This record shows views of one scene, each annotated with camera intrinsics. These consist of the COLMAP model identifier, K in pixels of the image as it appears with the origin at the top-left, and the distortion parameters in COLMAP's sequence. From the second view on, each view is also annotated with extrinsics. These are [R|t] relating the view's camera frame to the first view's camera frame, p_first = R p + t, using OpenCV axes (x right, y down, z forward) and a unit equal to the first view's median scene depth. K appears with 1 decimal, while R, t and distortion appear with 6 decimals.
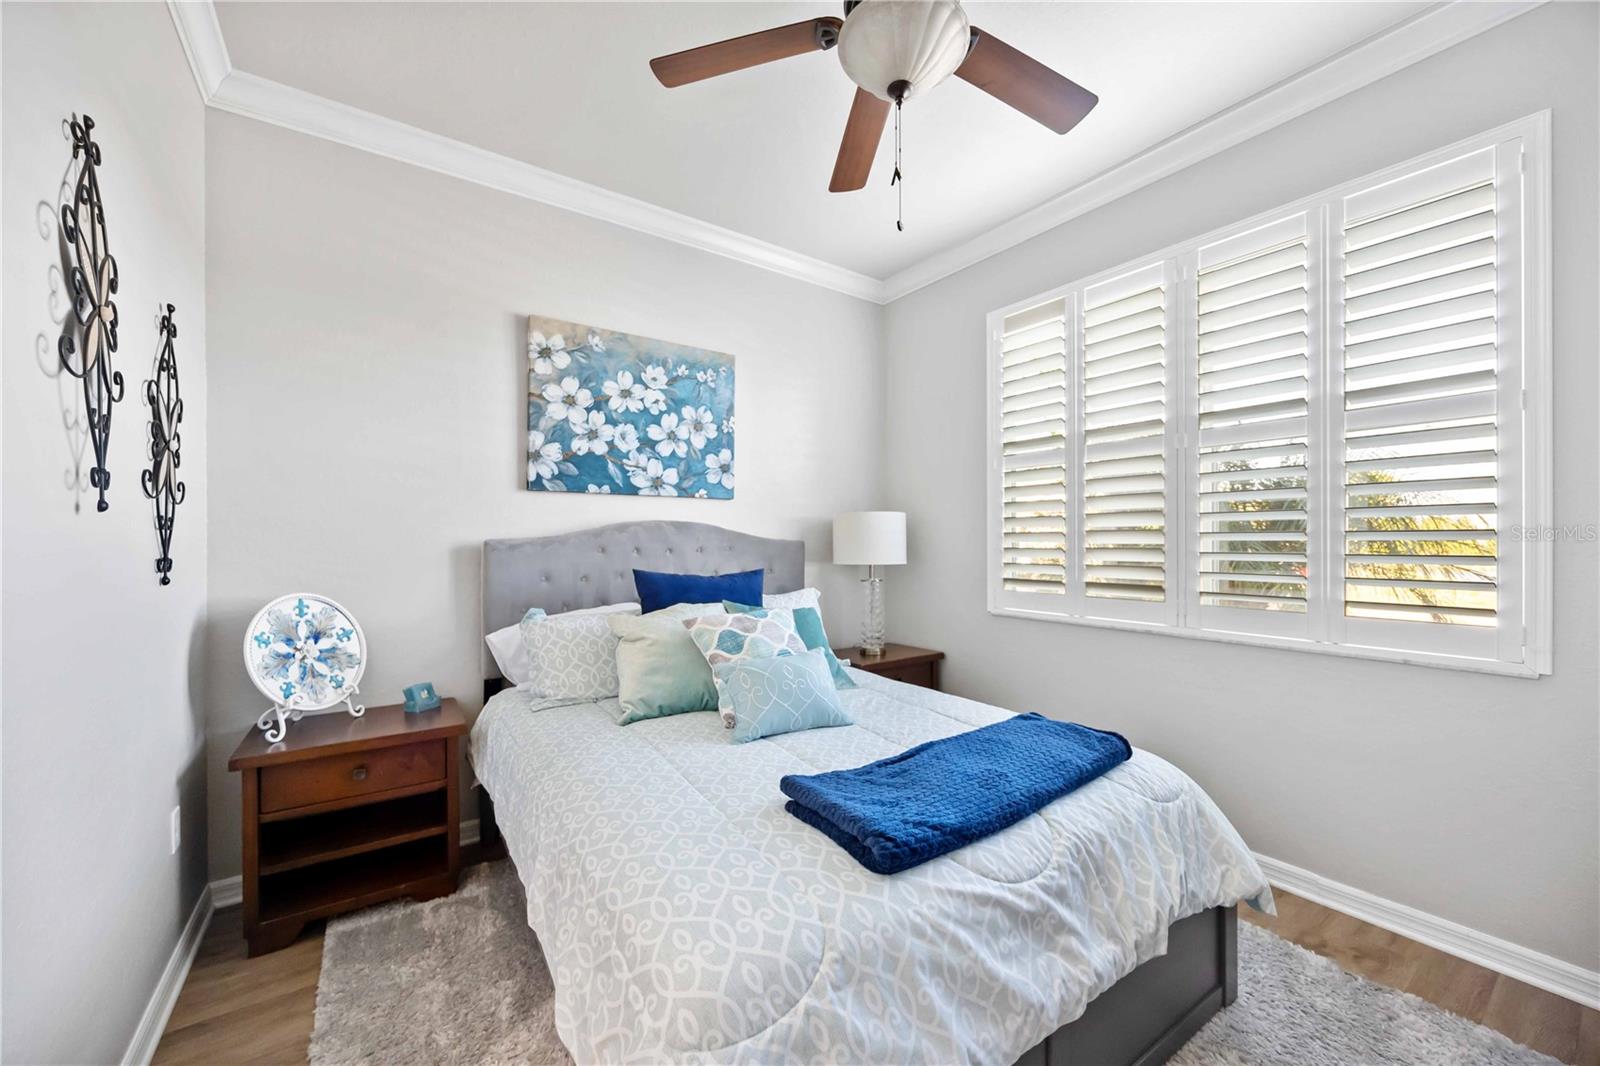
lens RADIAL K [[609.8, 0, 786.6], [0, 609.8, 537.8], [0, 0, 1]] dist [-0.004428, 0.000695]
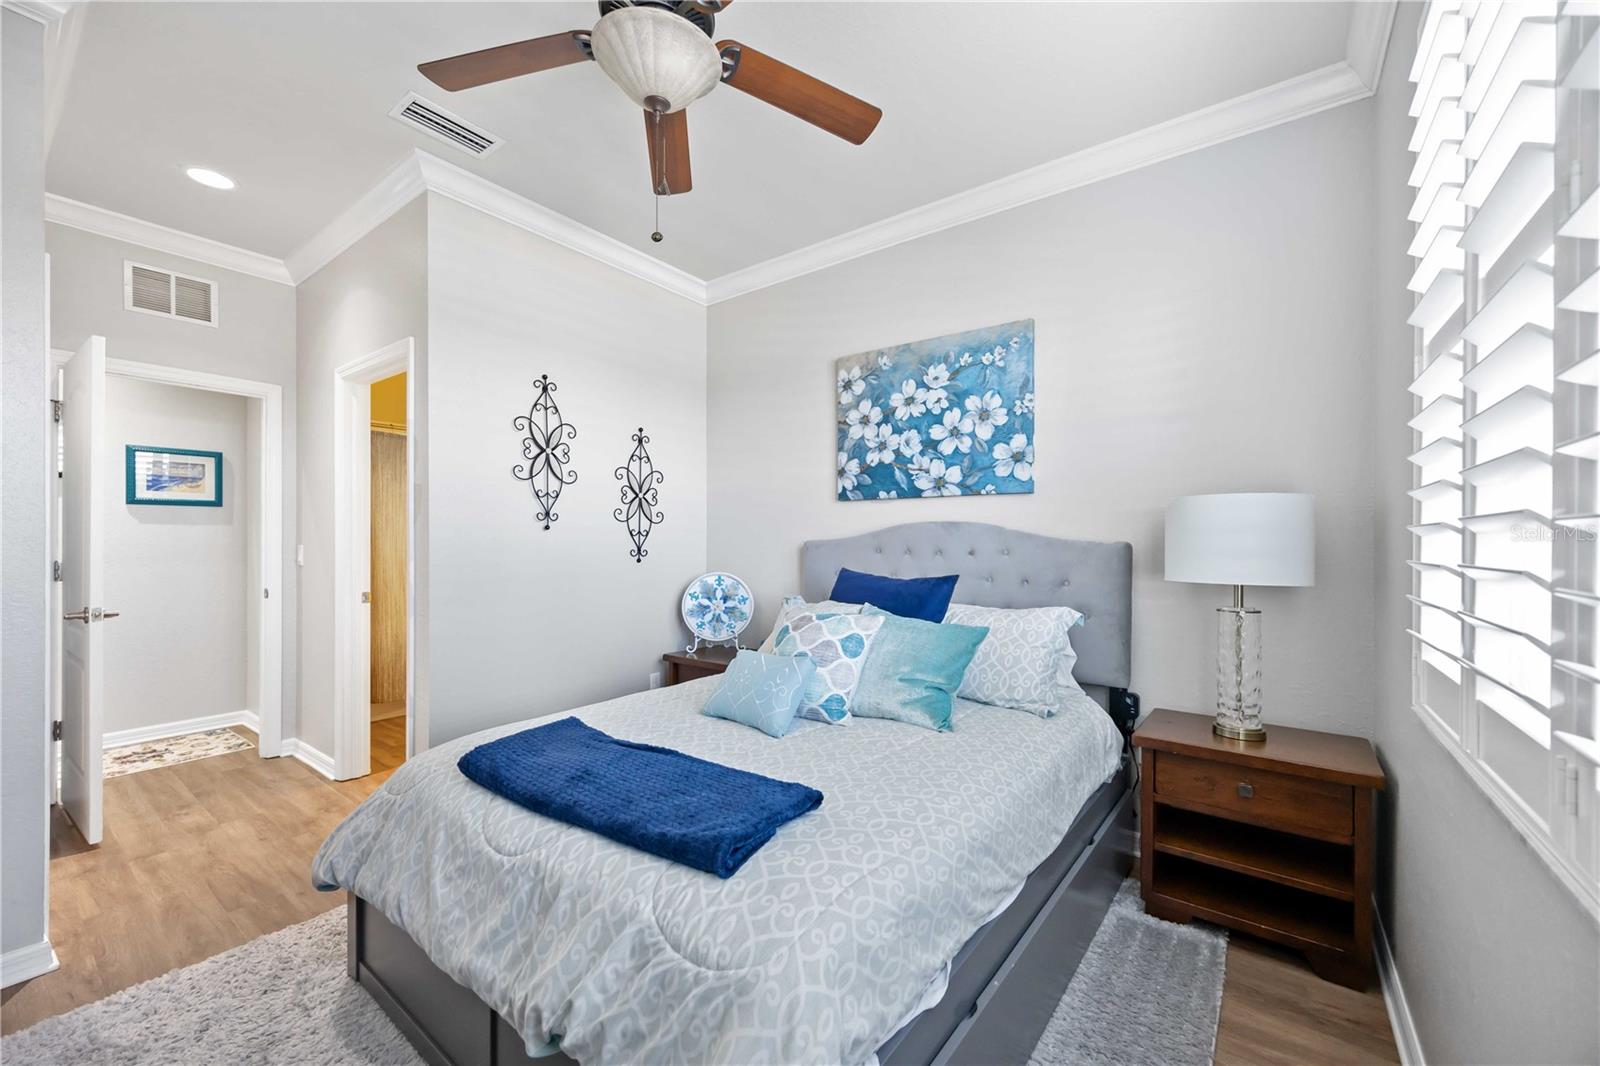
lens RADIAL K [[609.8, 0, 791.7], [0, 609.8, 541.0], [0, 0, 1]] dist [-0.004428, 0.000695]
pose [[0.324607, -0.000171, -0.945849, 0.664071], [-0.000554, 1.000000, -0.000371, 0.003154], [0.945849, 0.000645, 0.324607, 0.477614]]
